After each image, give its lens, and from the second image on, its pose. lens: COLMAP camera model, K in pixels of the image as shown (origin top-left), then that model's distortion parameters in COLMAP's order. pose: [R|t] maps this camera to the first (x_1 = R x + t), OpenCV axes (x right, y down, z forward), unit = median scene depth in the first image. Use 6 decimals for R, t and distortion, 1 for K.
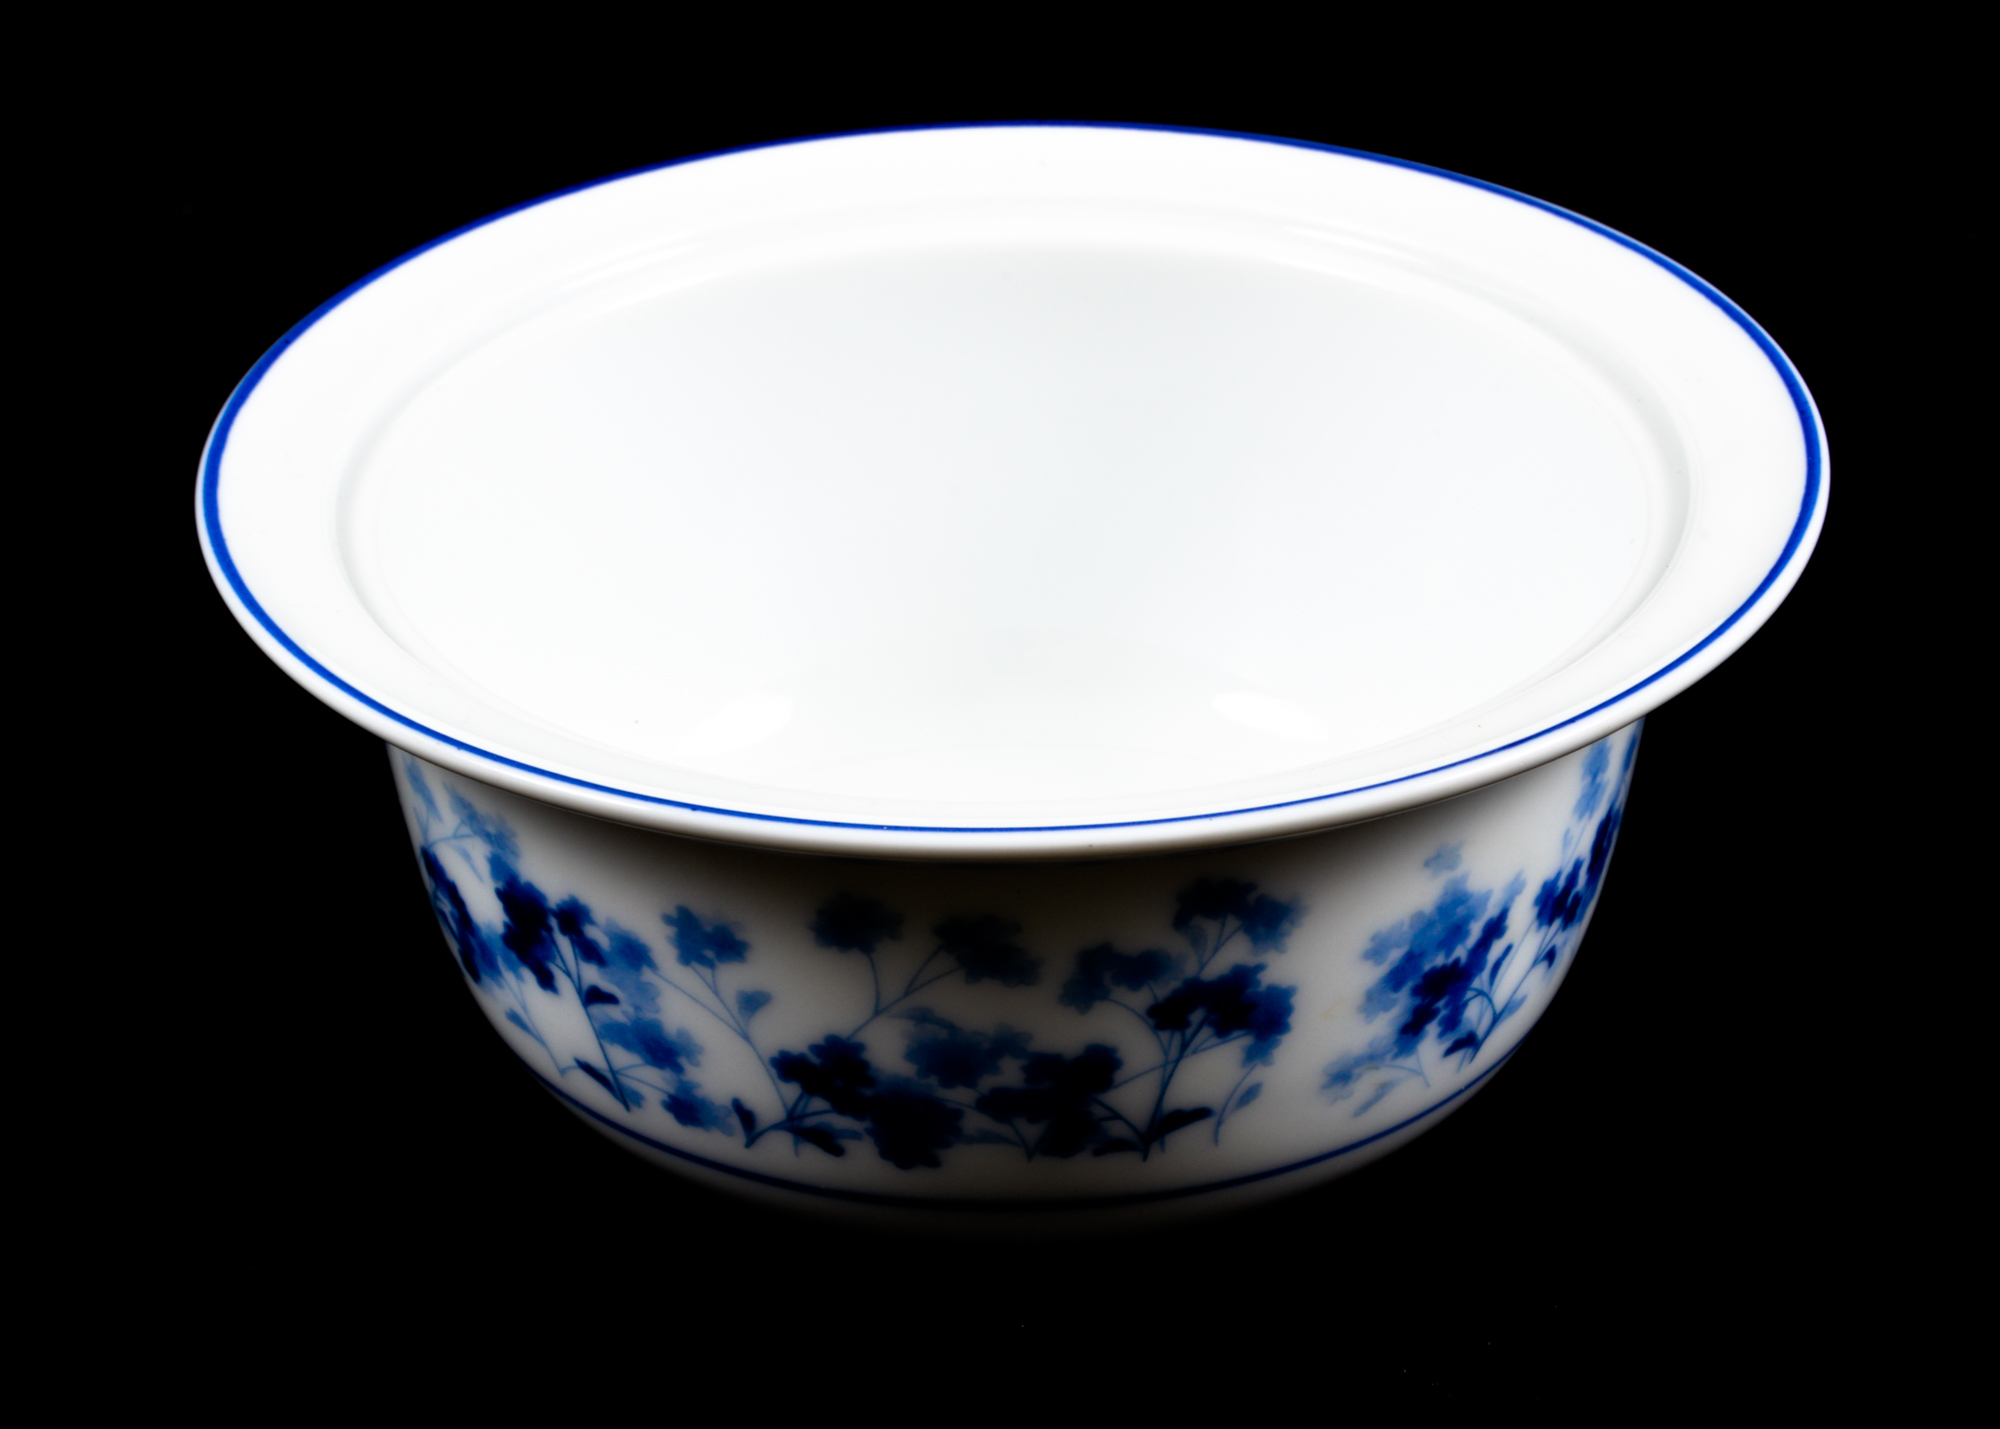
lens RADIAL K [[5605.2, 0, 996.0], [0, 5605.2, 724.8], [0, 0, 1]] dist [0.522709, 0.000000]
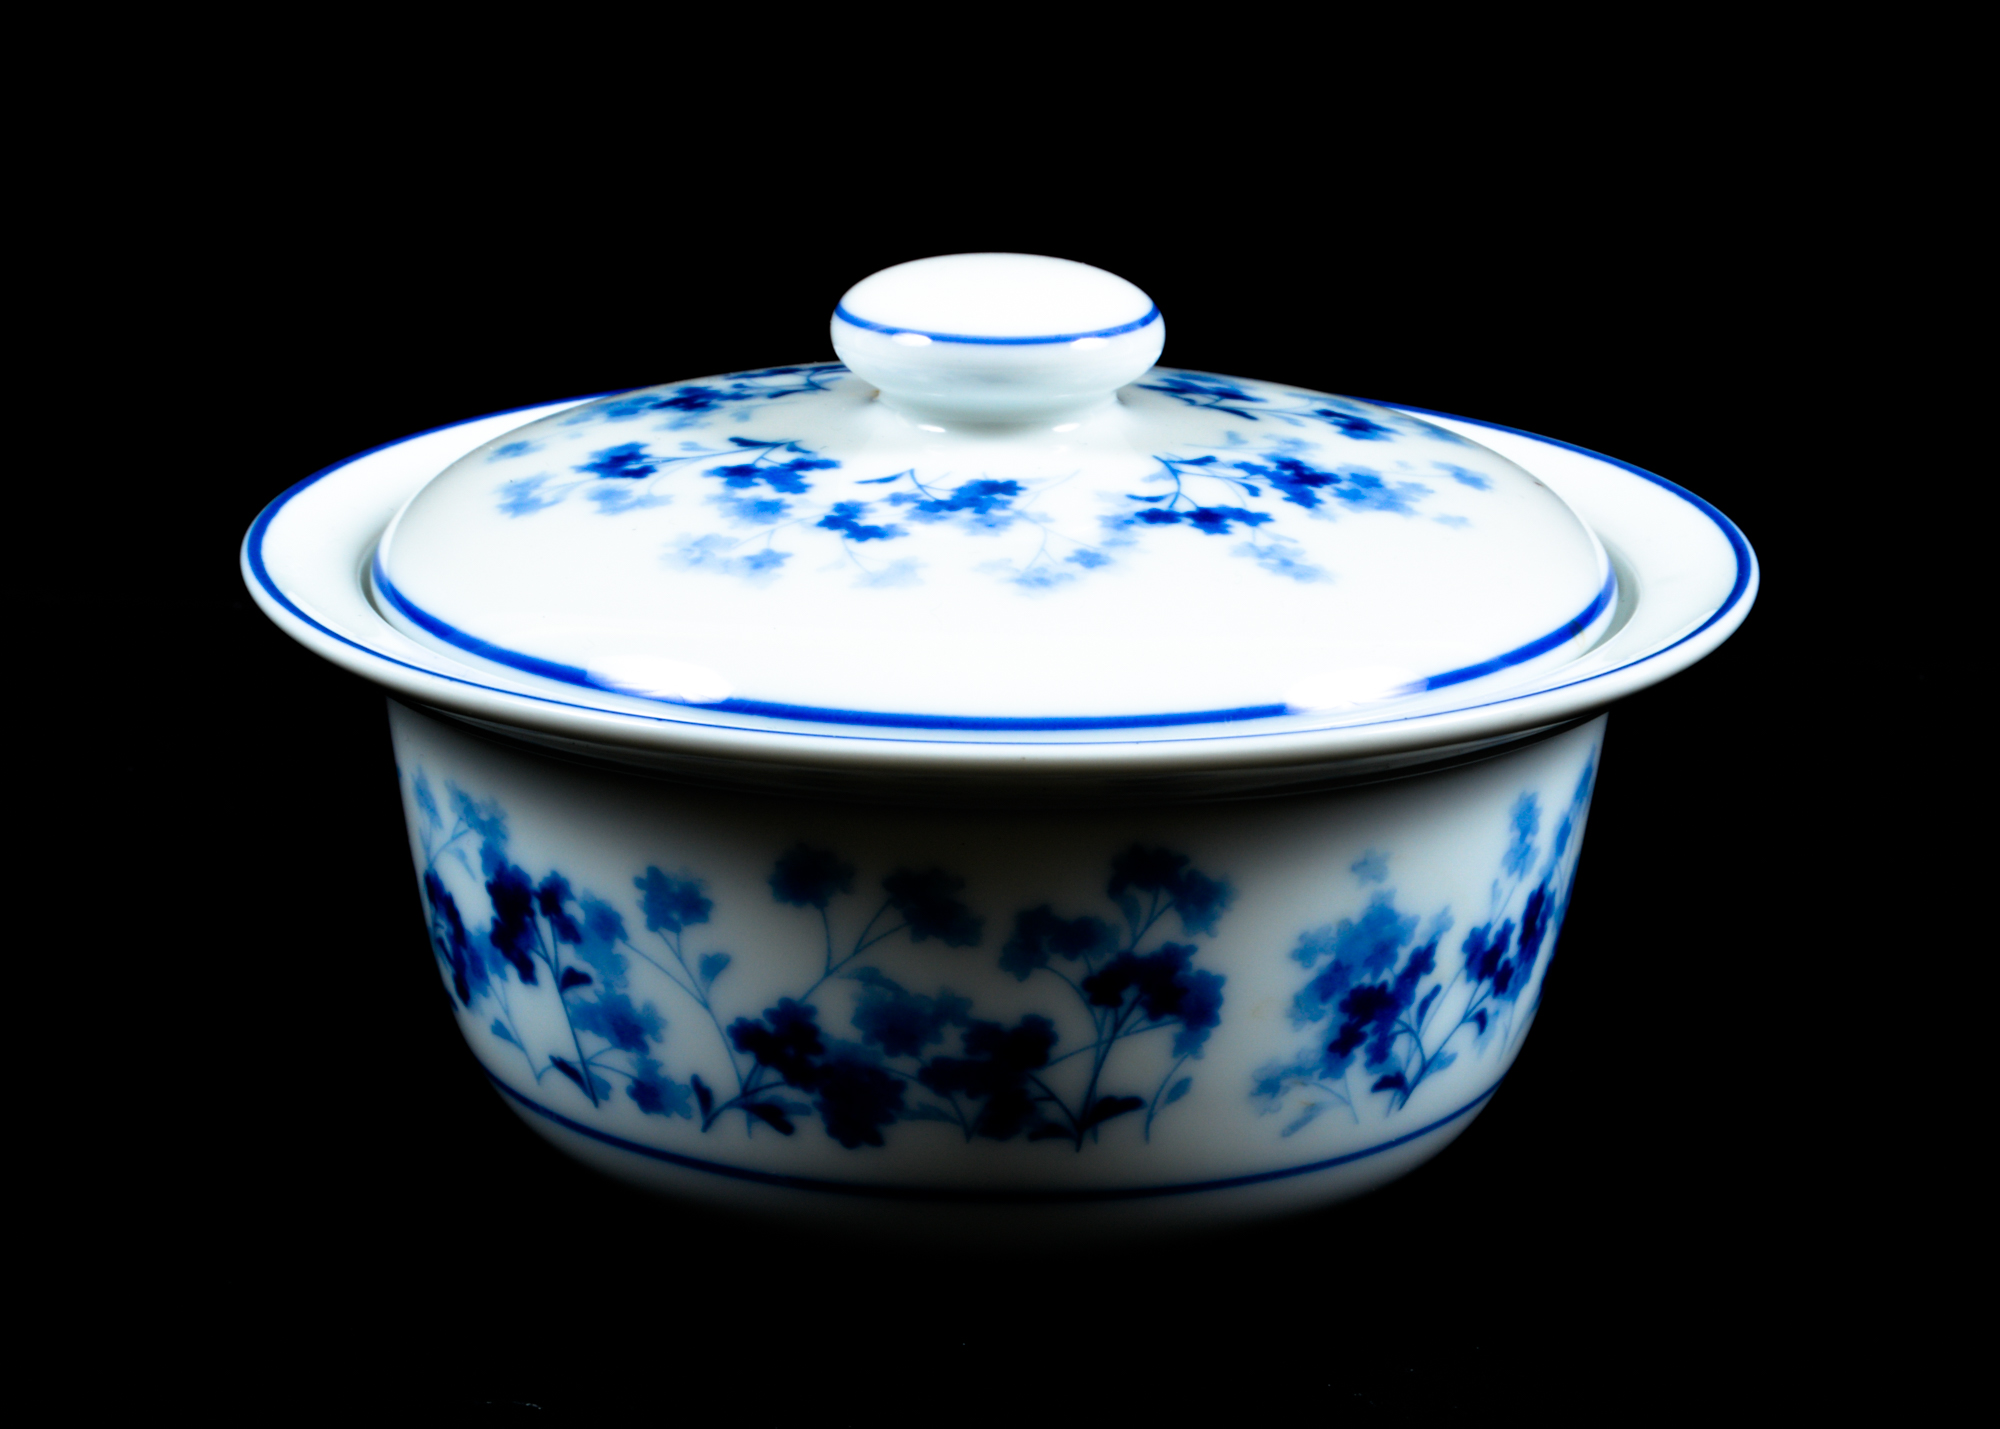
lens RADIAL K [[5605.2, 0, 1001.6], [0, 5605.2, 702.2], [0, 0, 1]] dist [0.522709, 0.000000]
pose [[0.997899, 0.046759, -0.044841, 0.055602], [-0.055248, 0.975692, -0.212069, 0.220155], [0.033835, 0.214101, 0.976225, -0.045244]]
